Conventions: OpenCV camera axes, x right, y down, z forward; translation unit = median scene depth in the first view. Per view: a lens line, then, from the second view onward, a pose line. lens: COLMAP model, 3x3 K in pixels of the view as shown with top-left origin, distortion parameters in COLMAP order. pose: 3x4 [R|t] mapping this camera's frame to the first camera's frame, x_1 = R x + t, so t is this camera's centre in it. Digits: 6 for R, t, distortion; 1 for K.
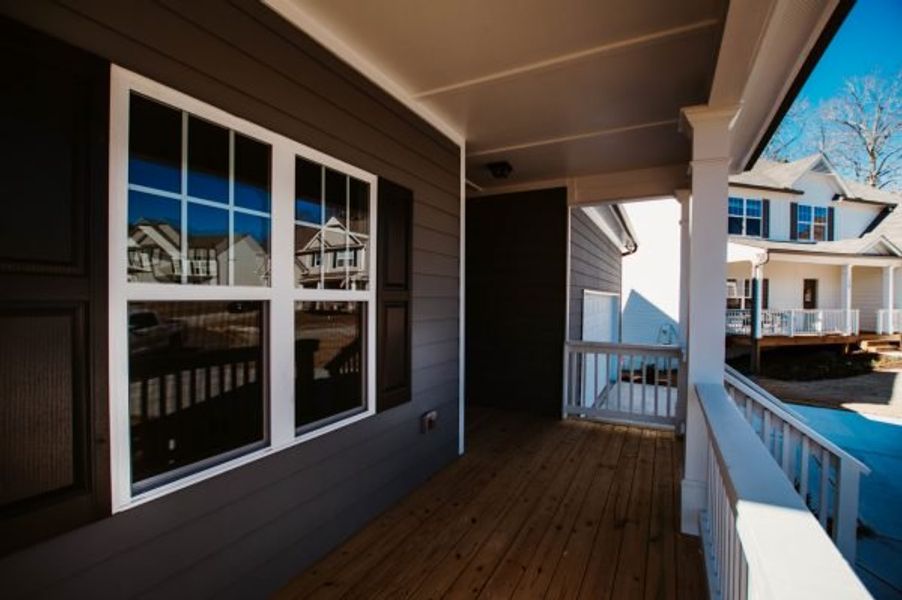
lens RADIAL K [[403.1, 0, 451.5], [0, 403.1, 303.5], [0, 0, 1]] dist [-0.032851, 0.000203]
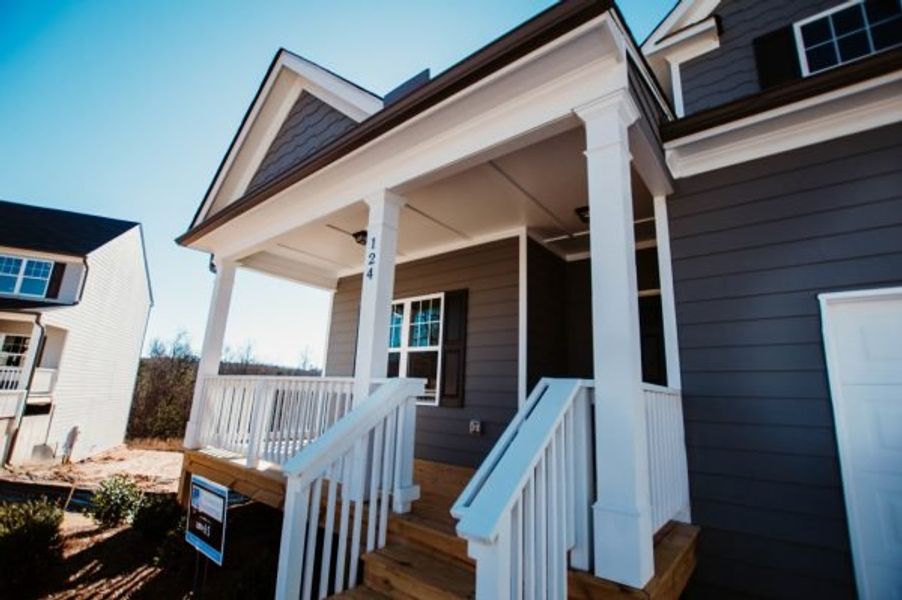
lens RADIAL K [[403.1, 0, 451.5], [0, 403.1, 303.5], [0, 0, 1]] dist [-0.032851, 0.000203]
pose [[-0.194038, -0.221769, -0.955598, 1.963539], [-0.053873, 0.975051, -0.215345, 0.214825], [0.979514, 0.009695, -0.201144, 1.552455]]
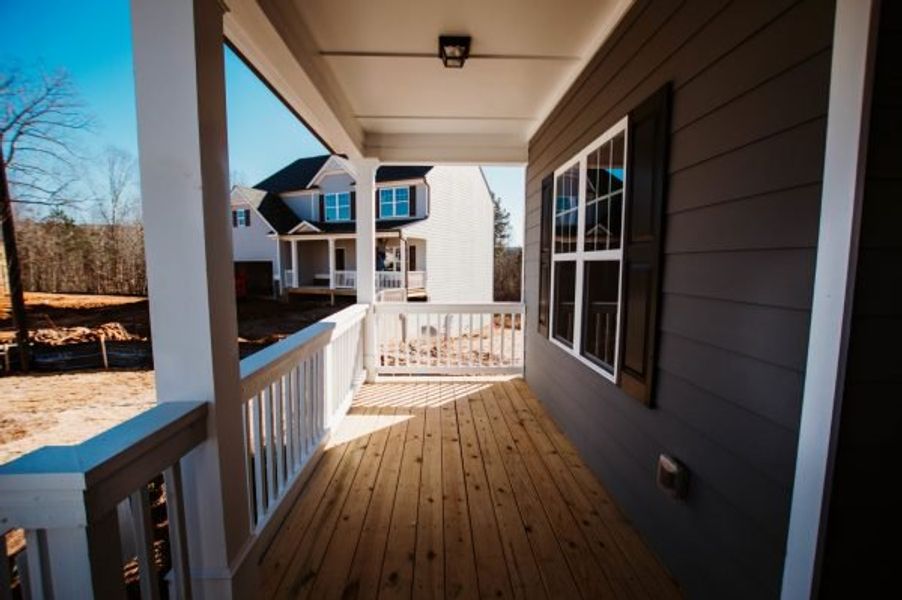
lens RADIAL K [[403.1, 0, 451.5], [0, 403.1, 303.5], [0, 0, 1]] dist [-0.032851, 0.000203]
pose [[-0.866276, 0.045451, -0.497494, 0.606022], [-0.009933, 0.994089, 0.108114, -0.006789], [0.499467, 0.098598, -0.860704, 1.657642]]
